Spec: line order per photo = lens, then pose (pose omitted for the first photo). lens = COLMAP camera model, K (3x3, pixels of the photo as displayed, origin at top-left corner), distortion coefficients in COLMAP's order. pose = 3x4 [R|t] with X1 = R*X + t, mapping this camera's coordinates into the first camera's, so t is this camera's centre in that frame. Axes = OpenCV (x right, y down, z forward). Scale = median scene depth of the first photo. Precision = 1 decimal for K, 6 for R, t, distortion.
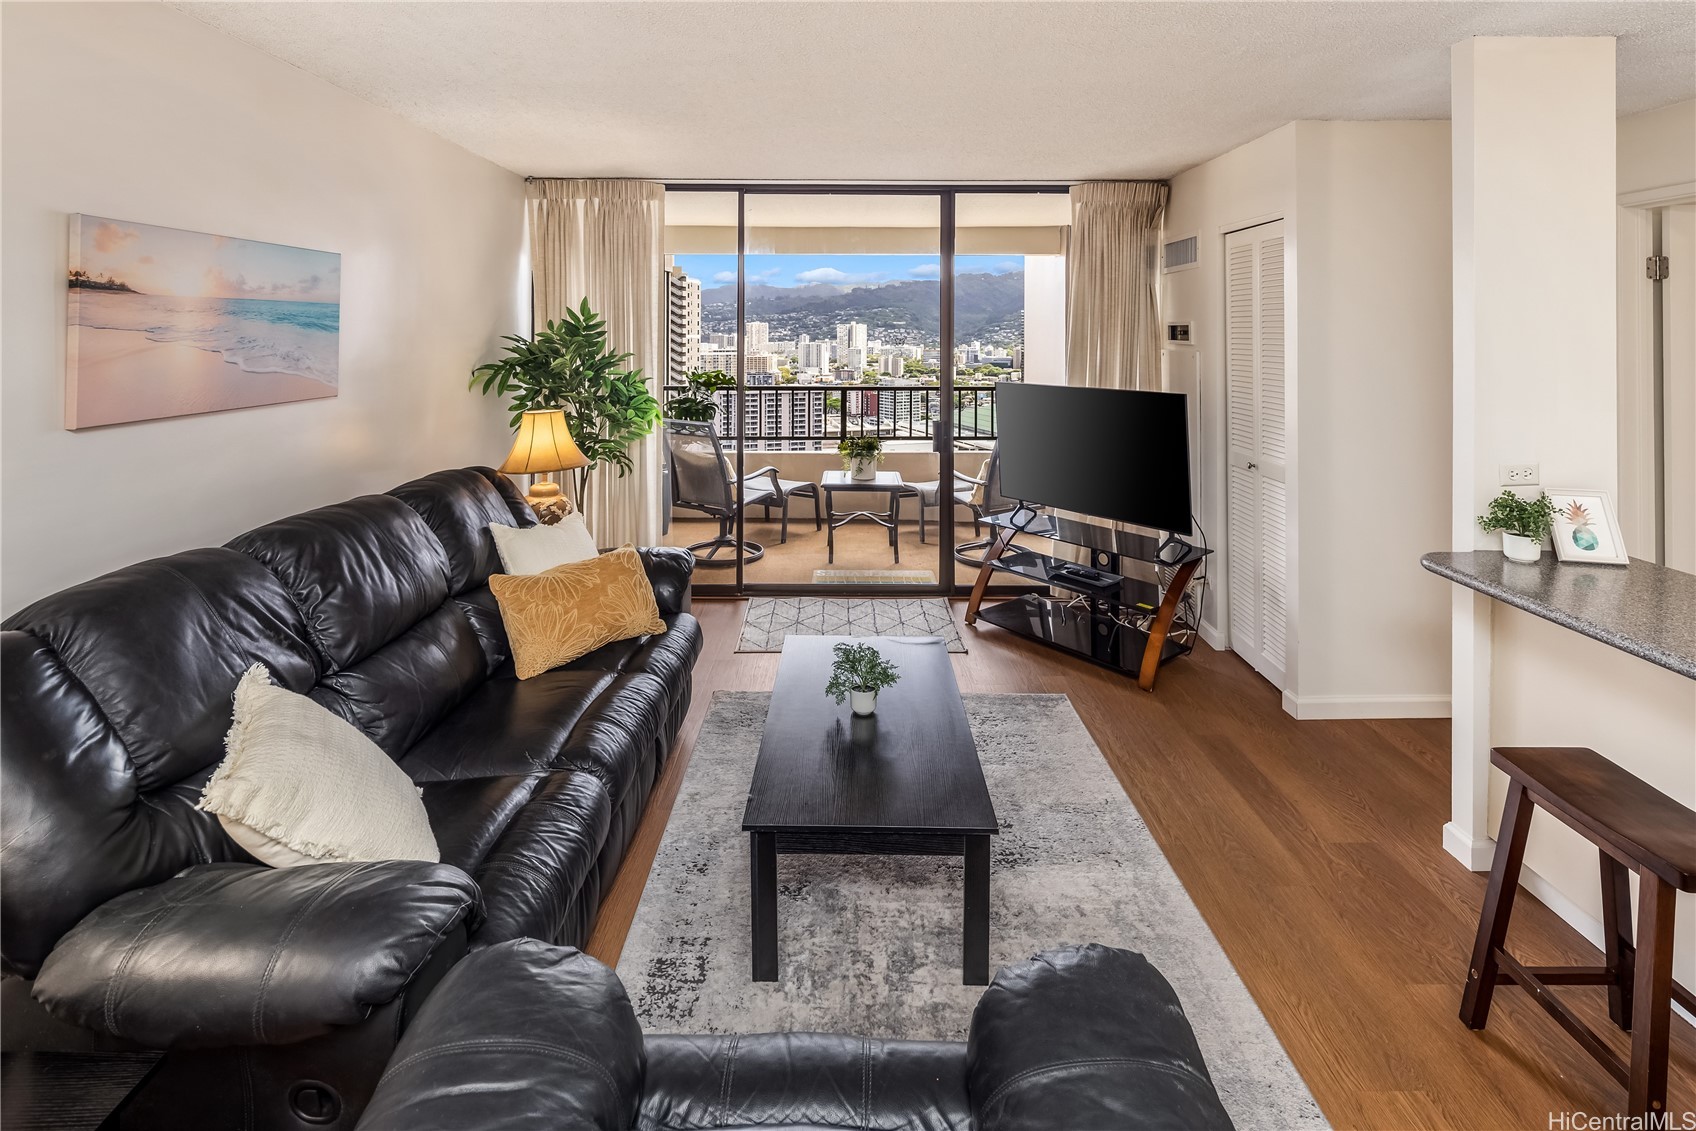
lens RADIAL K [[823.0, 0, 842.6], [0, 823.0, 325.9], [0, 0, 1]] dist [-0.000089, -0.001076]
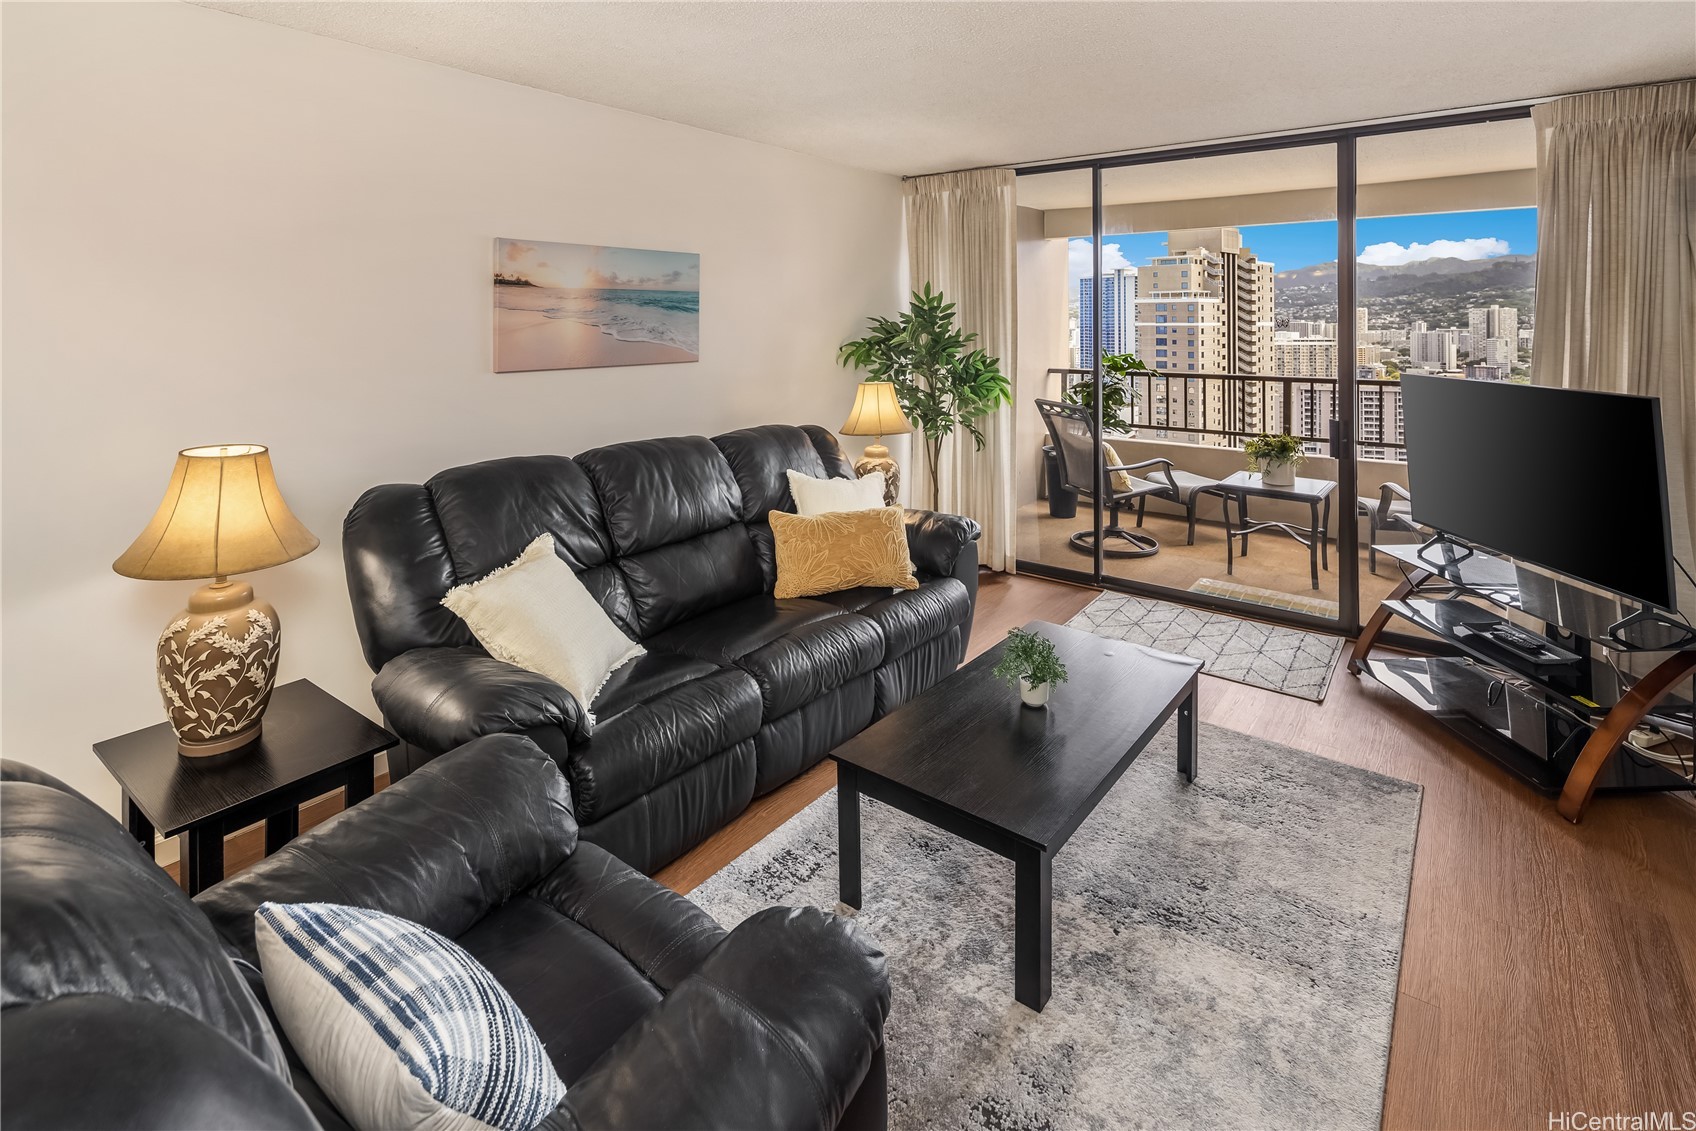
lens RADIAL K [[822.4, 0, 844.1], [0, 822.4, 314.8], [0, 0, 1]] dist [0.003824, -0.001220]
pose [[0.792154, -0.007708, -0.610273, 0.264744], [0.008560, 0.999962, -0.001518, 0.009960], [0.610262, -0.004021, 0.792190, 0.065167]]
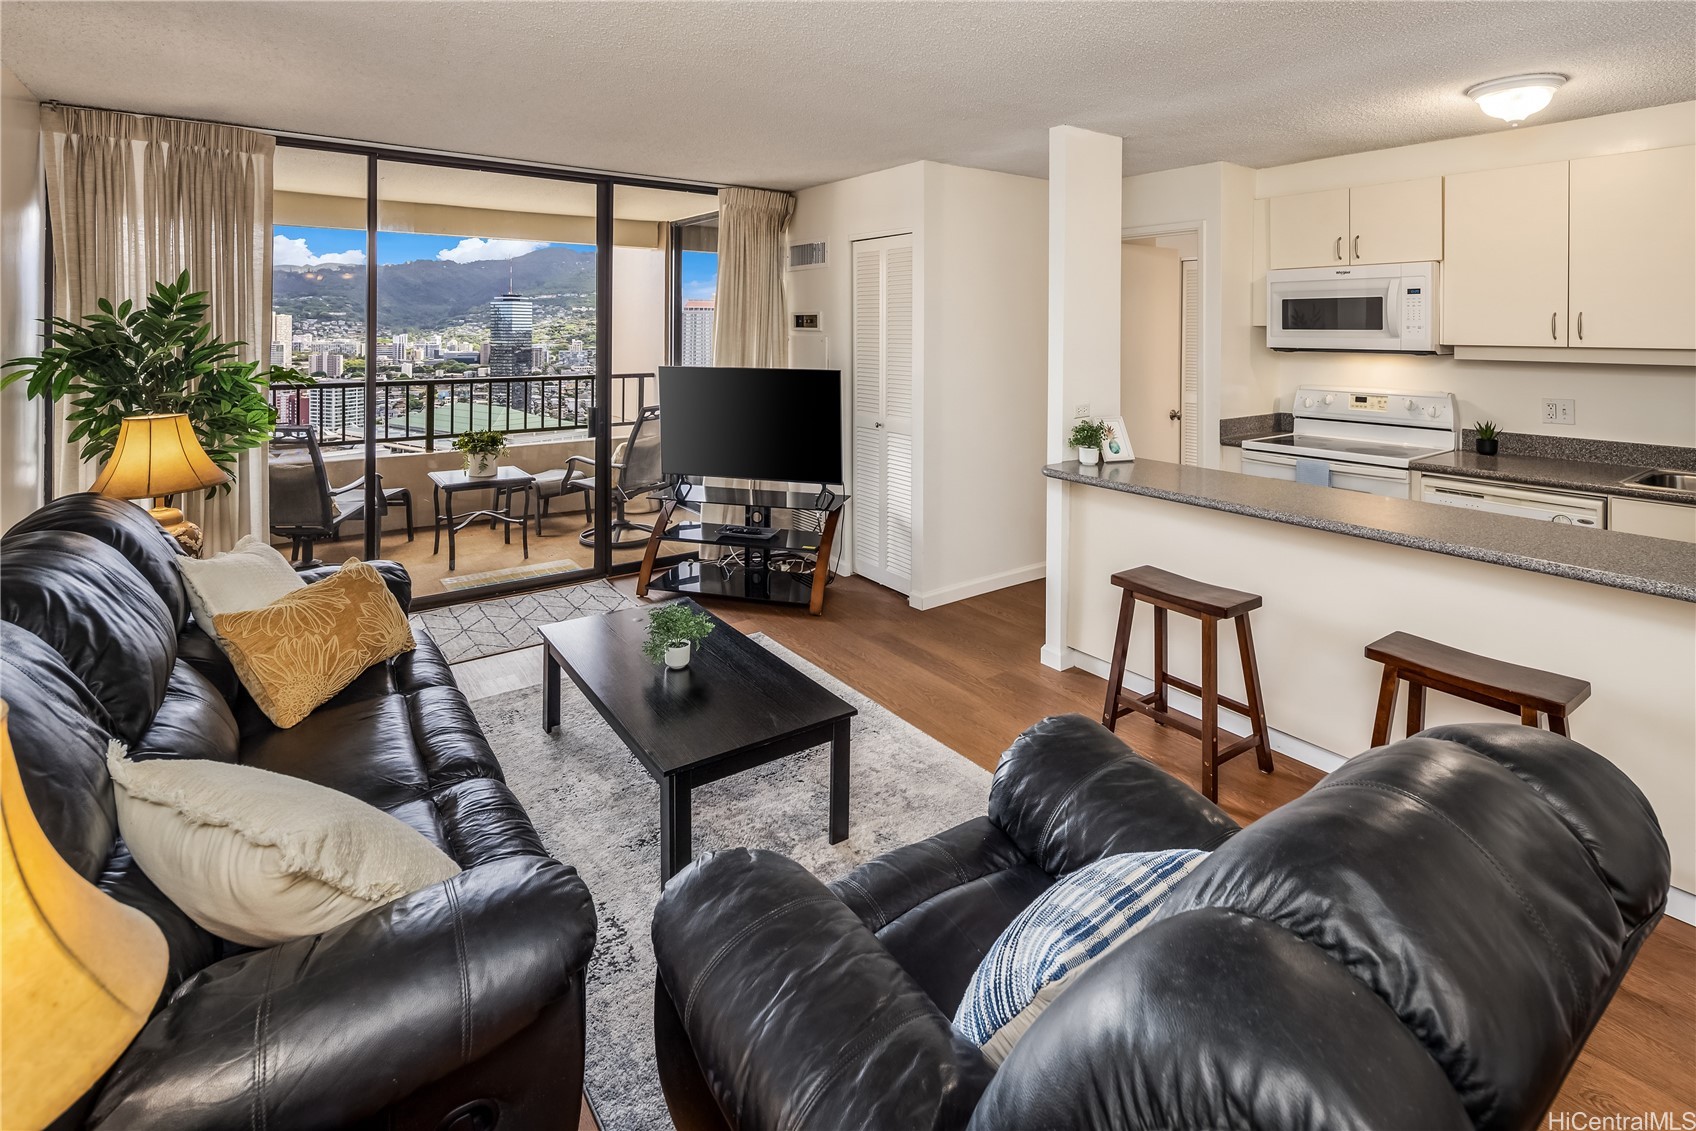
lens RADIAL K [[818.8, 0, 843.9], [0, 818.8, 328.6], [0, 0, 1]] dist [0.002854, -0.000835]
pose [[0.812546, 0.001210, 0.582896, -0.257141], [-0.007913, 0.999929, 0.008956, 0.008526], [-0.582843, -0.011889, 0.812498, 0.001613]]
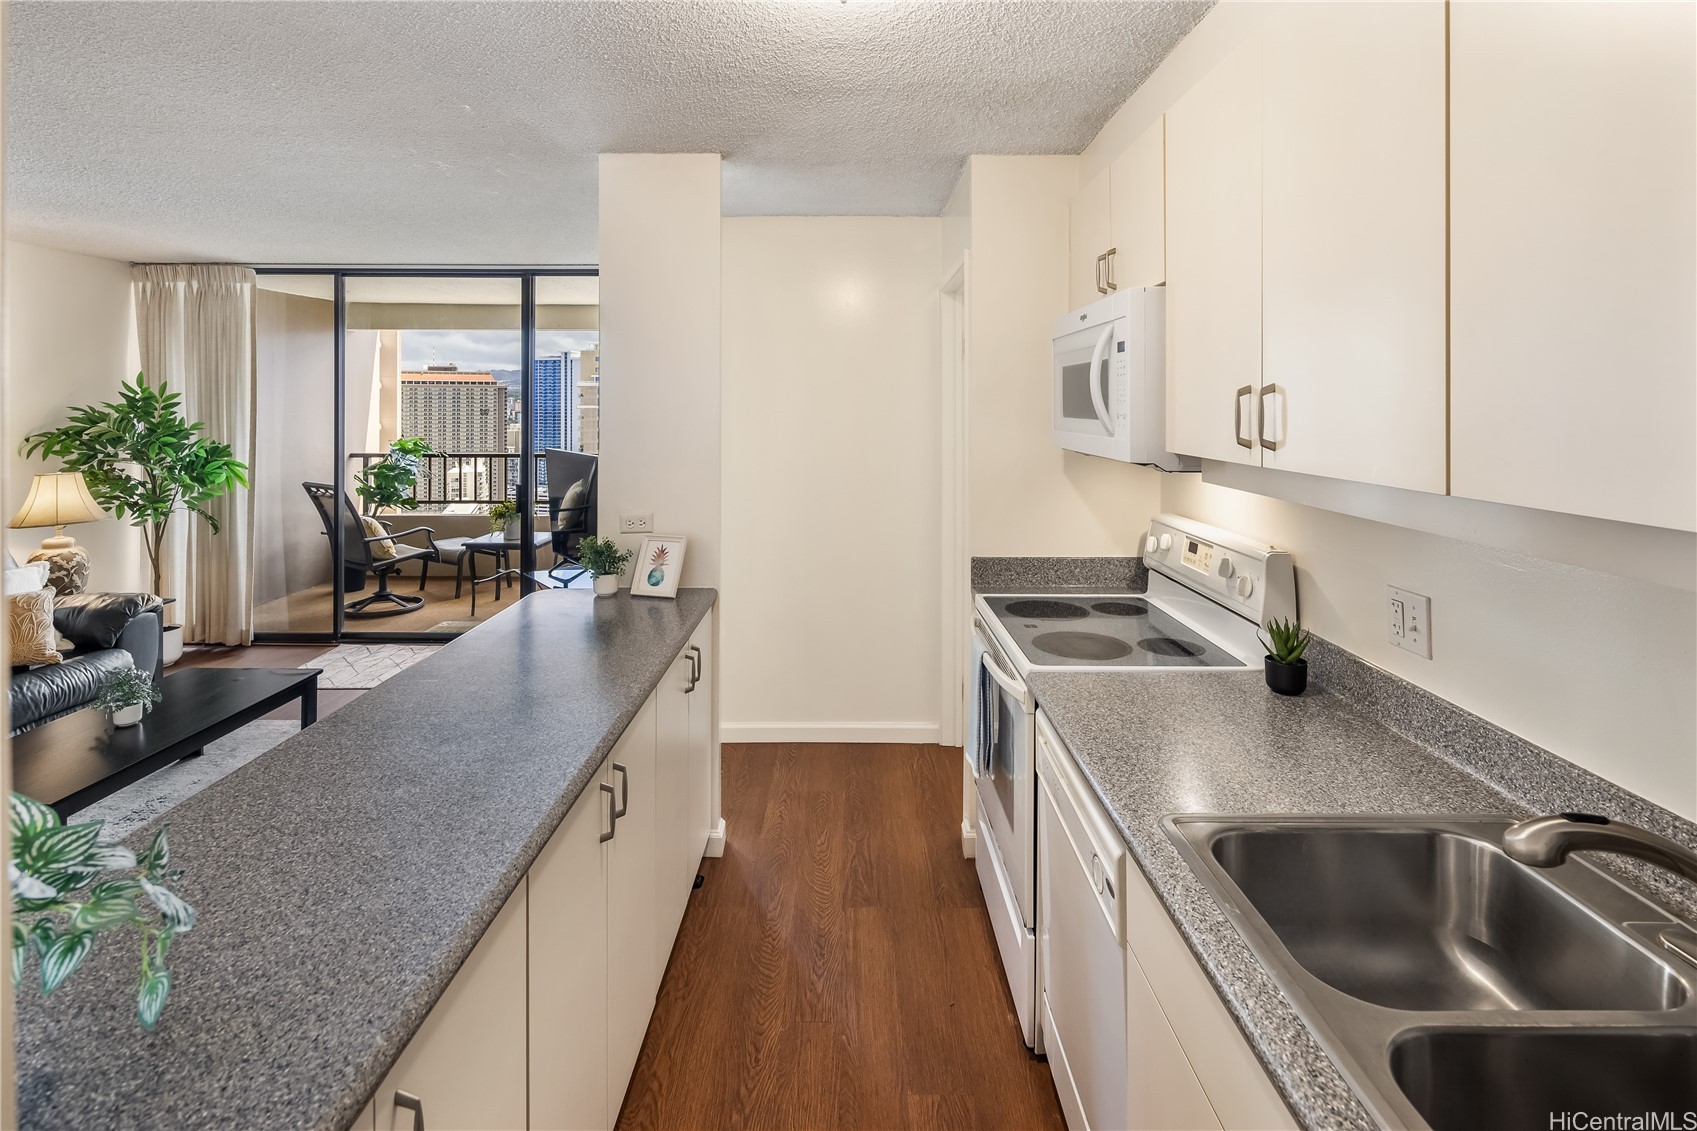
lens RADIAL K [[820.8, 0, 844.4], [0, 820.8, 403.1], [0, 0, 1]] dist [0.000477, -0.000835]
pose [[0.999966, -0.000244, -0.008231, 0.644794], [0.000311, 0.999966, 0.008205, -0.001321], [0.008229, -0.008207, 0.999932, -0.100838]]
